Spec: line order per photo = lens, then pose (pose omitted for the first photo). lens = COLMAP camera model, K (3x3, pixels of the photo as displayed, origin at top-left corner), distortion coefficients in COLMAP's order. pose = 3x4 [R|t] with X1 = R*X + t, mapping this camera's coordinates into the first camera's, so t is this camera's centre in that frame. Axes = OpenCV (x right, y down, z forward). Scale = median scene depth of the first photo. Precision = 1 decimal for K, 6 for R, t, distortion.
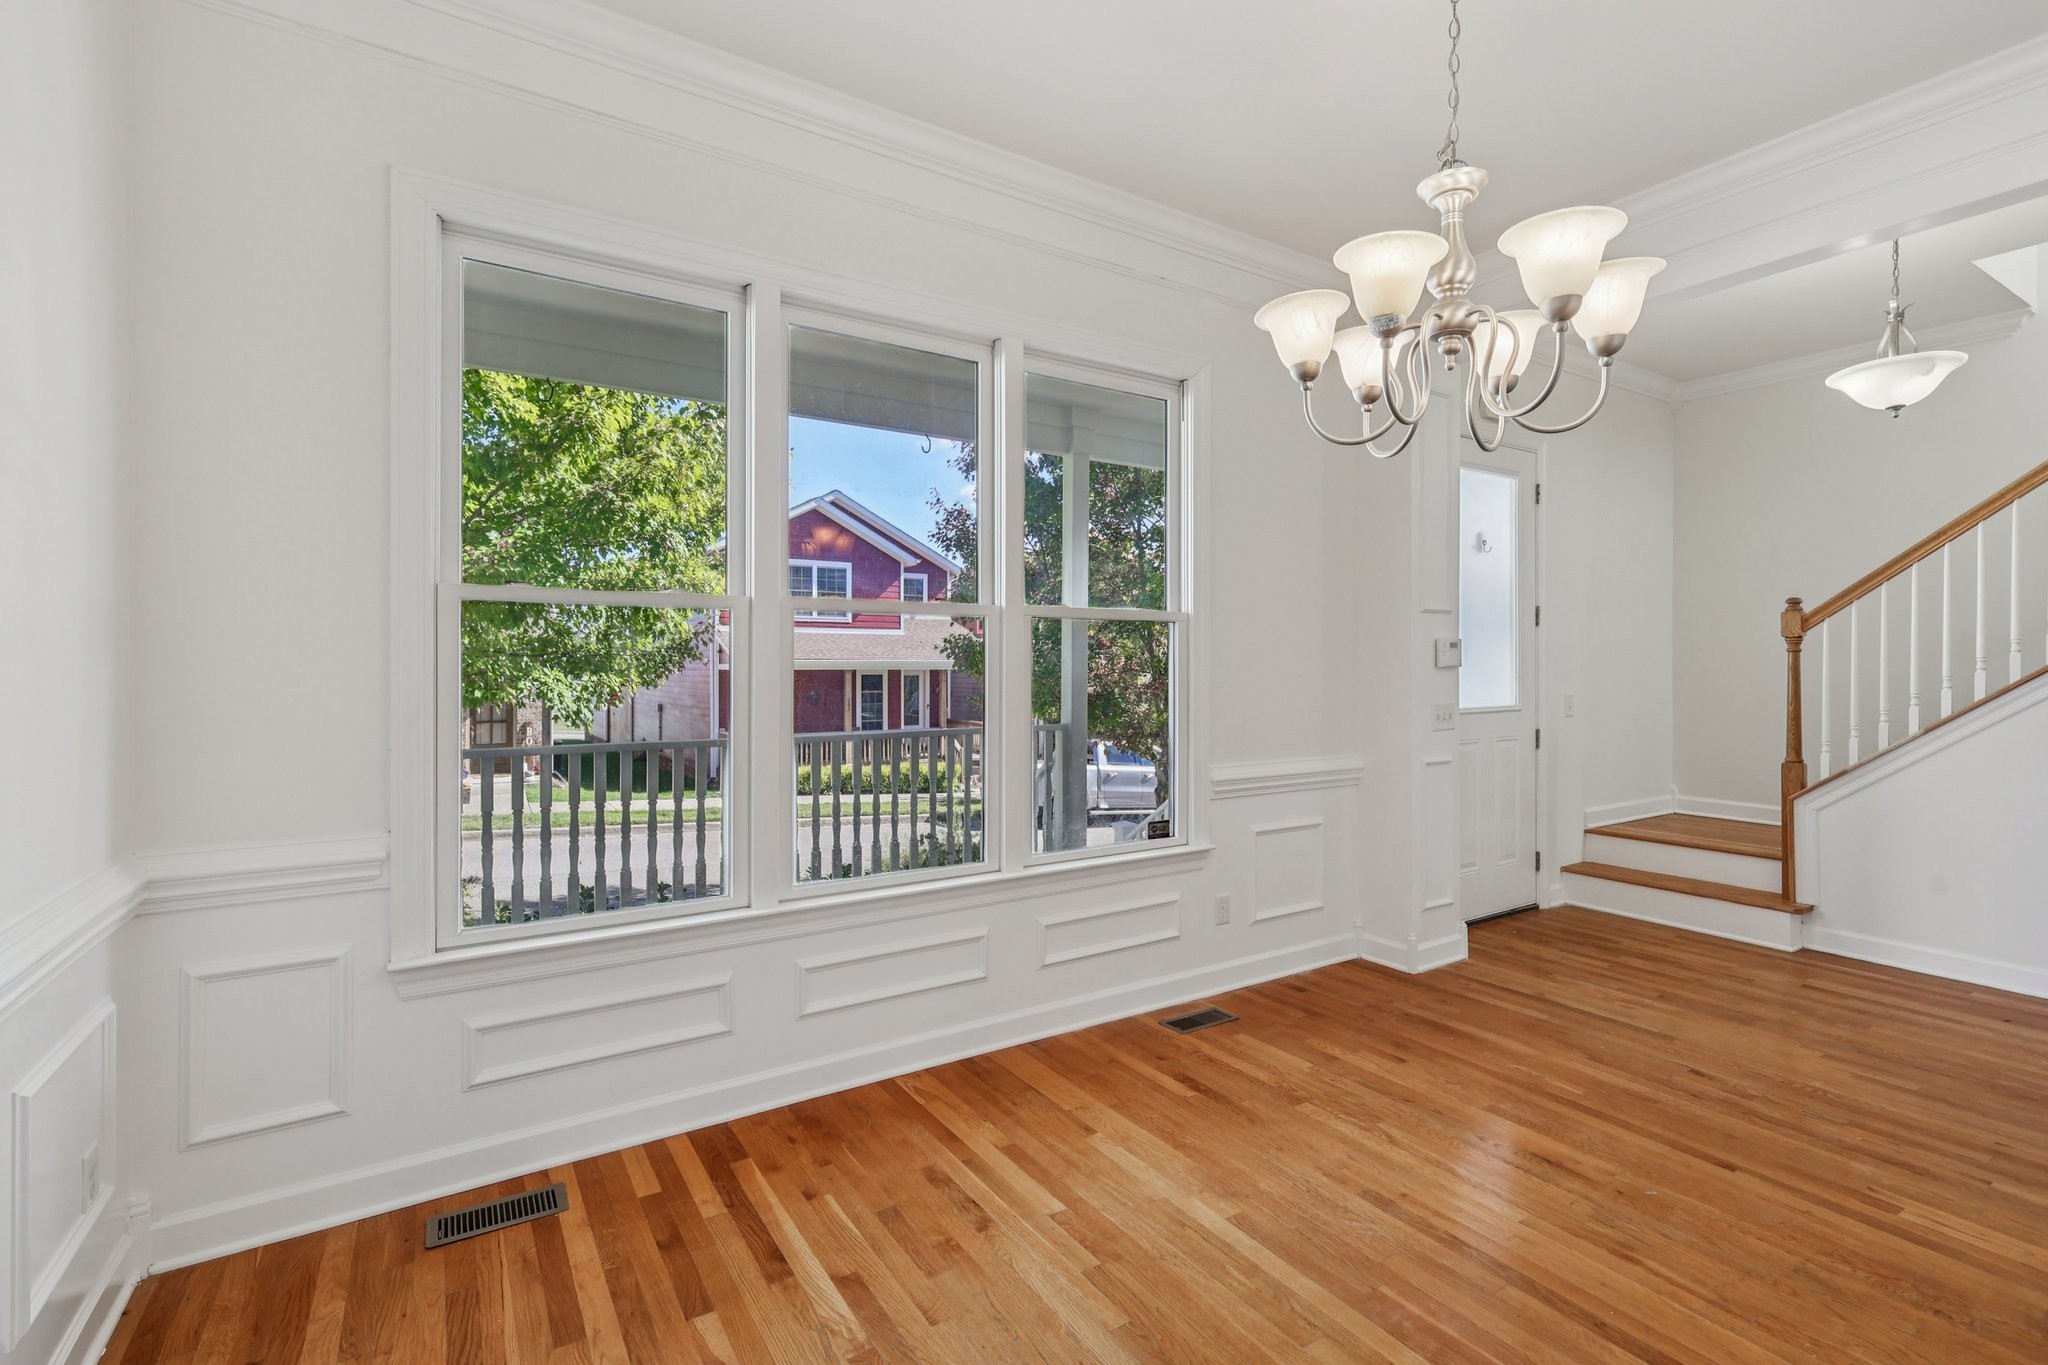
lens RADIAL K [[922.9, 0, 1023.5], [0, 922.9, 675.0], [0, 0, 1]] dist [0.001864, -0.000026]
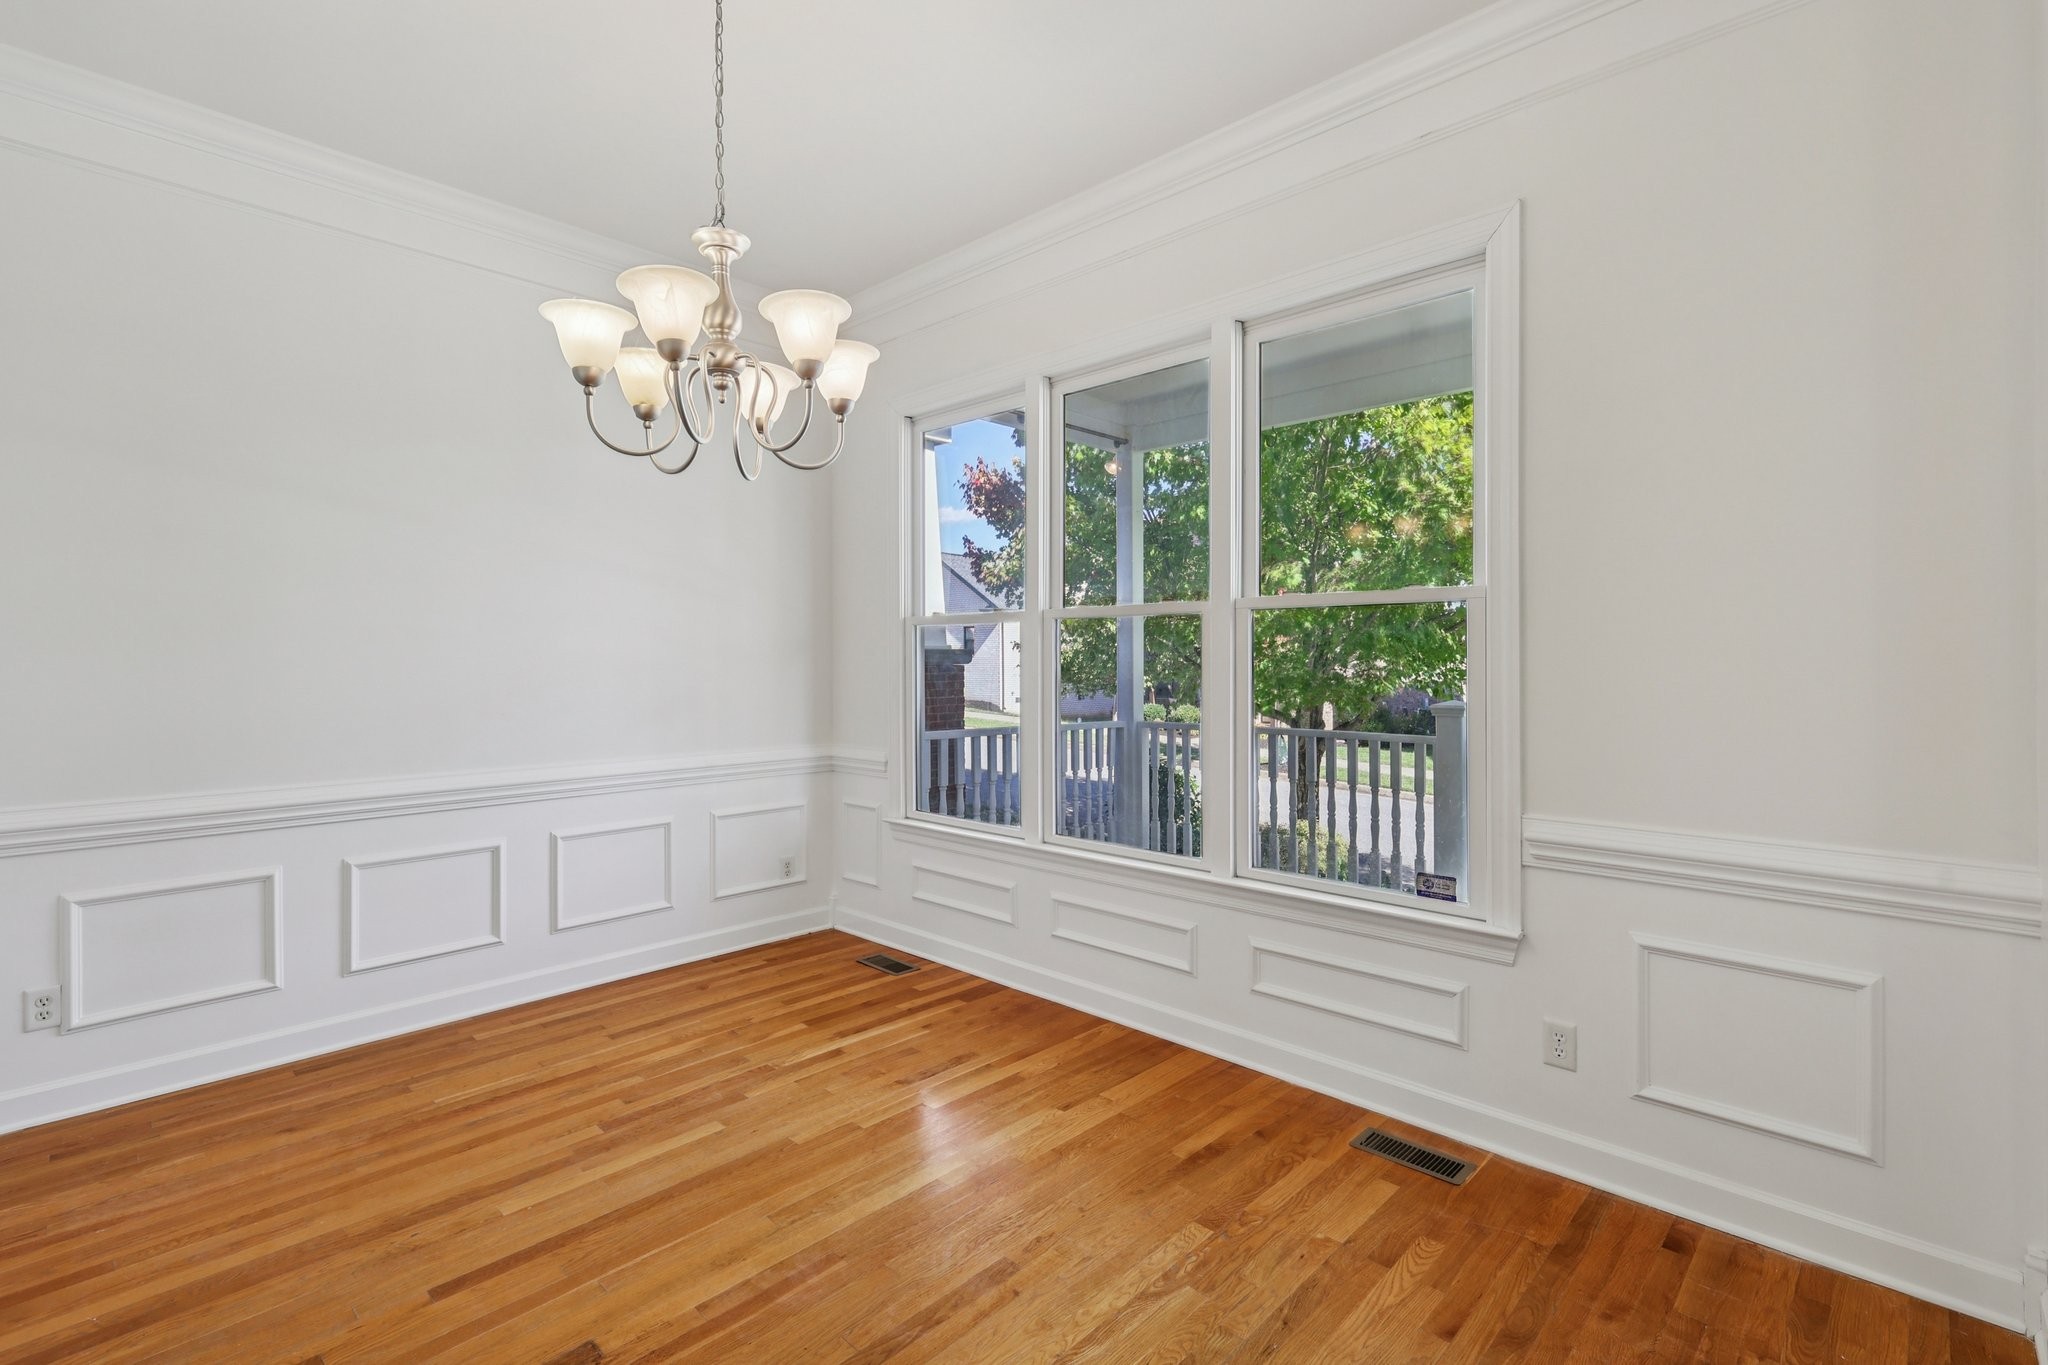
lens RADIAL K [[922.9, 0, 1028.7], [0, 922.9, 671.2], [0, 0, 1]] dist [0.001864, -0.000026]
pose [[0.250685, 0.012139, -0.967993, 0.970768], [-0.011573, 0.999887, 0.009542, -0.008353], [0.967999, 0.008811, 0.250797, 0.632418]]
